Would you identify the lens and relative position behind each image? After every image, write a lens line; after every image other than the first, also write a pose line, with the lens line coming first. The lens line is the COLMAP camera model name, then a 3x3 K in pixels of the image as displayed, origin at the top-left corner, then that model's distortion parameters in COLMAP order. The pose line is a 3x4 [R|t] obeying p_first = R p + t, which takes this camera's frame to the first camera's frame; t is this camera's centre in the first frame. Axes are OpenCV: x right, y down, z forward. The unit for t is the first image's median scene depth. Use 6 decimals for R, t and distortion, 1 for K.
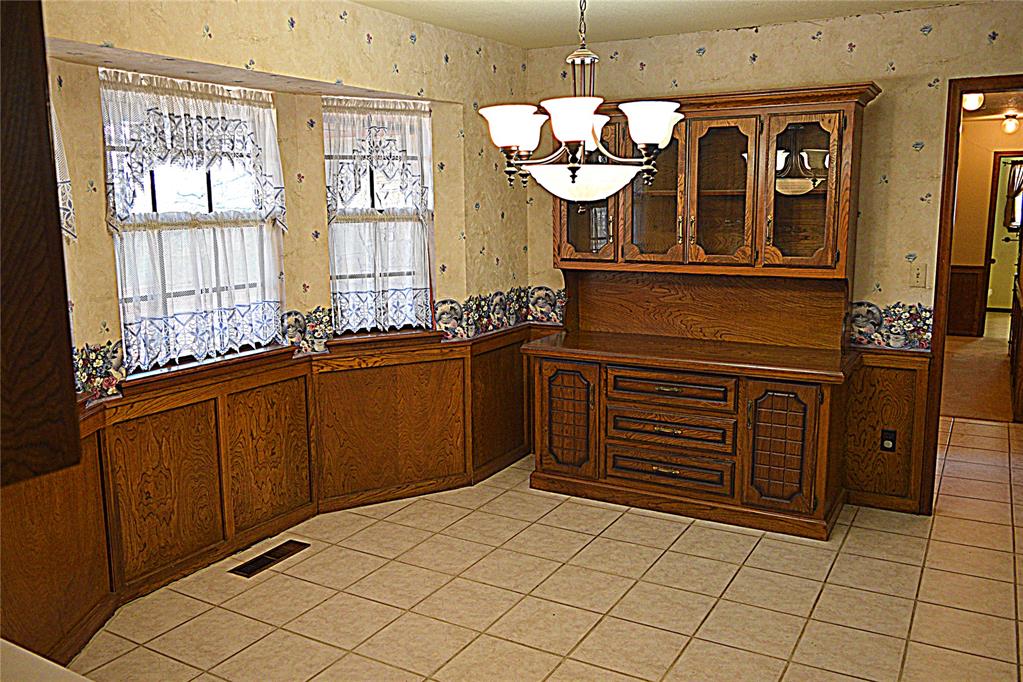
lens RADIAL K [[798.2, 0, 514.3], [0, 798.2, 338.3], [0, 0, 1]] dist [-0.013987, -0.002280]
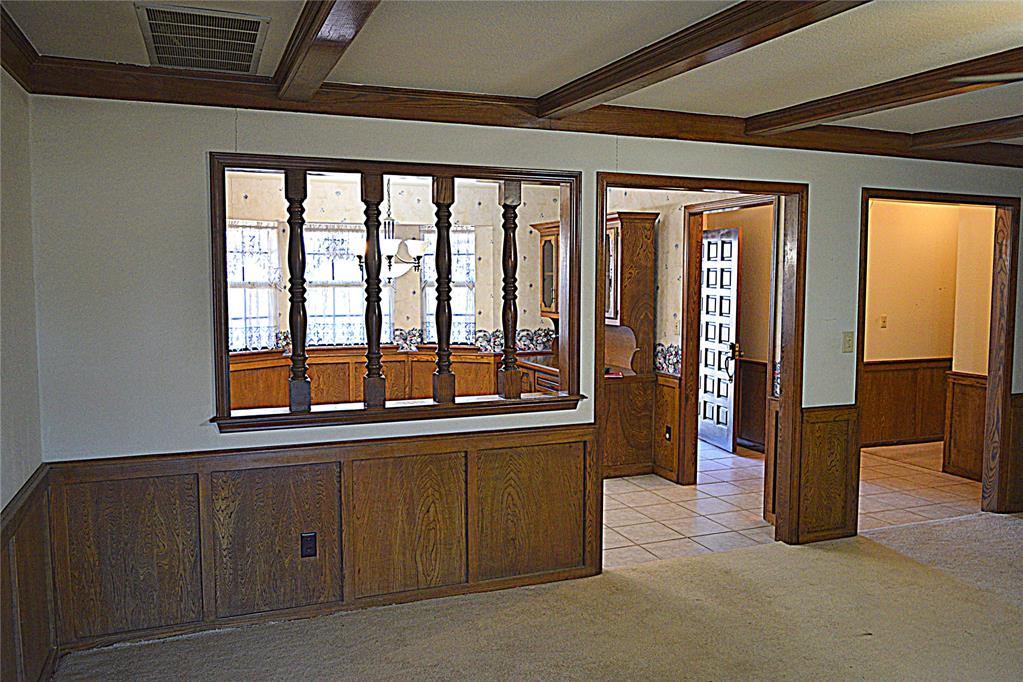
lens RADIAL K [[798.2, 0, 514.3], [0, 798.2, 341.7], [0, 0, 1]] dist [-0.013987, -0.002280]
pose [[0.784905, 0.063996, -0.616303, 1.186989], [-0.113668, 0.992644, -0.041689, 0.050052], [0.609101, 0.102776, 0.786405, -0.424831]]
